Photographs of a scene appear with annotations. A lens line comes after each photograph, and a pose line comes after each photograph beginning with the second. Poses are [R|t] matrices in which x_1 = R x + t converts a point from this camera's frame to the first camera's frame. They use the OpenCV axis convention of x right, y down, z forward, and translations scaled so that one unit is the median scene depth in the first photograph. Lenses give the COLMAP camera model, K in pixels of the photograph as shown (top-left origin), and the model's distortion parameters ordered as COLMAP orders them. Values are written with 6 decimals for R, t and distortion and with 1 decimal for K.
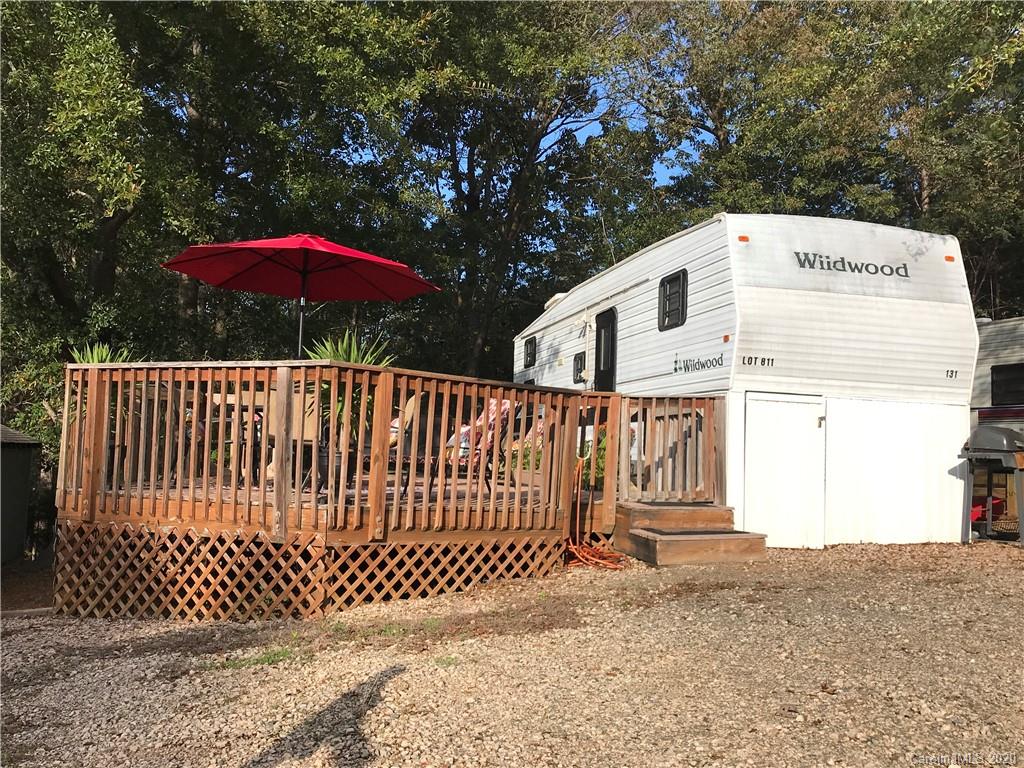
lens RADIAL K [[1006.5, 0, 512.0], [0, 1006.5, 384.0], [0, 0, 1]] dist [0.177130, -0.563925]
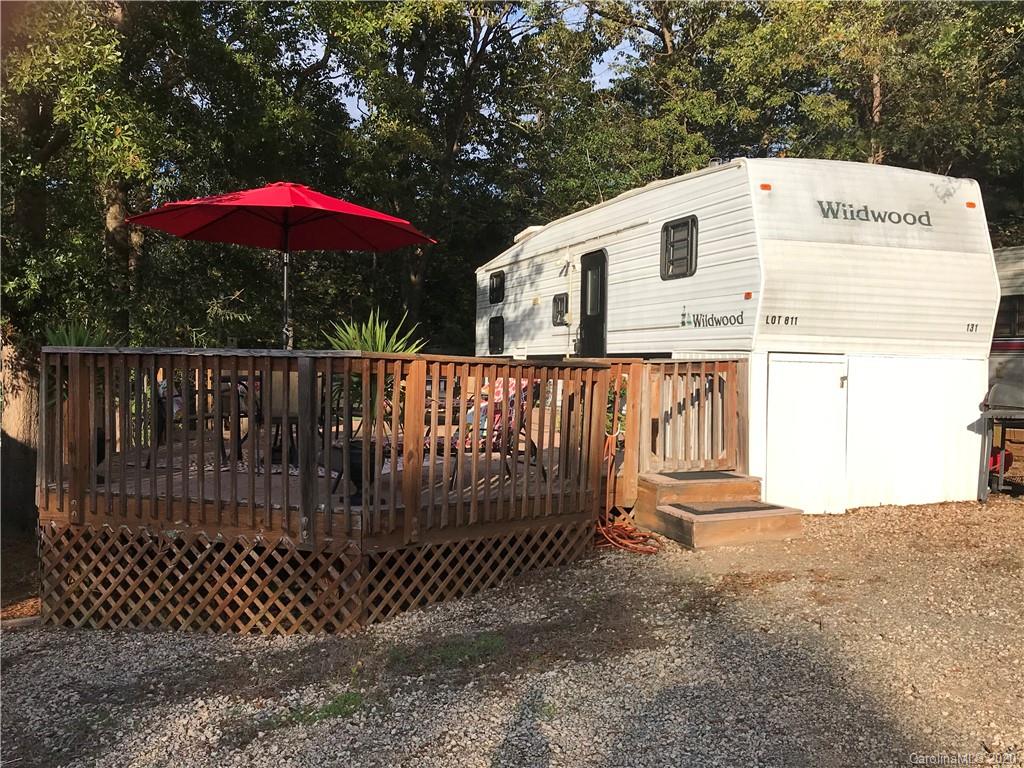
lens RADIAL K [[1030.0, 0, 512.0], [0, 1030.0, 384.0], [0, 0, 1]] dist [0.178915, -0.550337]
pose [[0.996429, -0.018912, 0.082292, -0.096466], [0.011052, 0.995421, 0.094942, -0.063286], [-0.083710, -0.093693, 0.992076, 0.060573]]
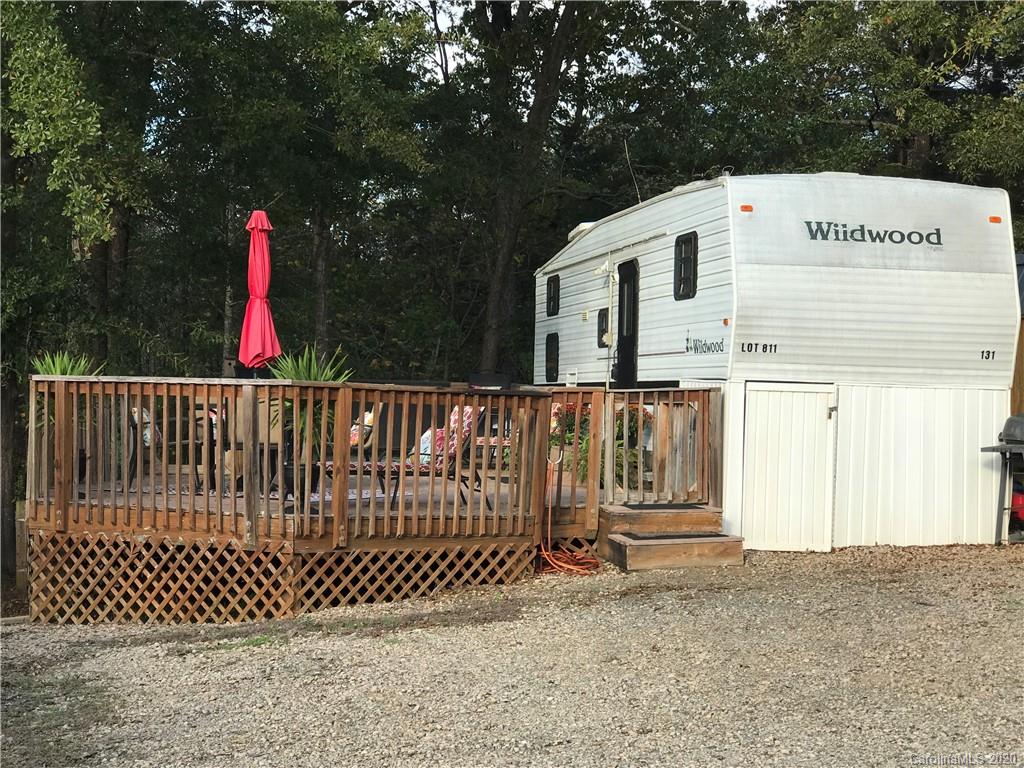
lens RADIAL K [[1904.5, 0, 510.3], [0, 1904.5, 441.8], [0, 0, 1]] dist [0.021152, 0.325291]
pose [[0.998207, -0.012791, -0.058475, 0.130135], [0.018392, 0.995185, 0.096271, -0.116479], [0.056962, -0.097174, 0.993636, -0.773649]]
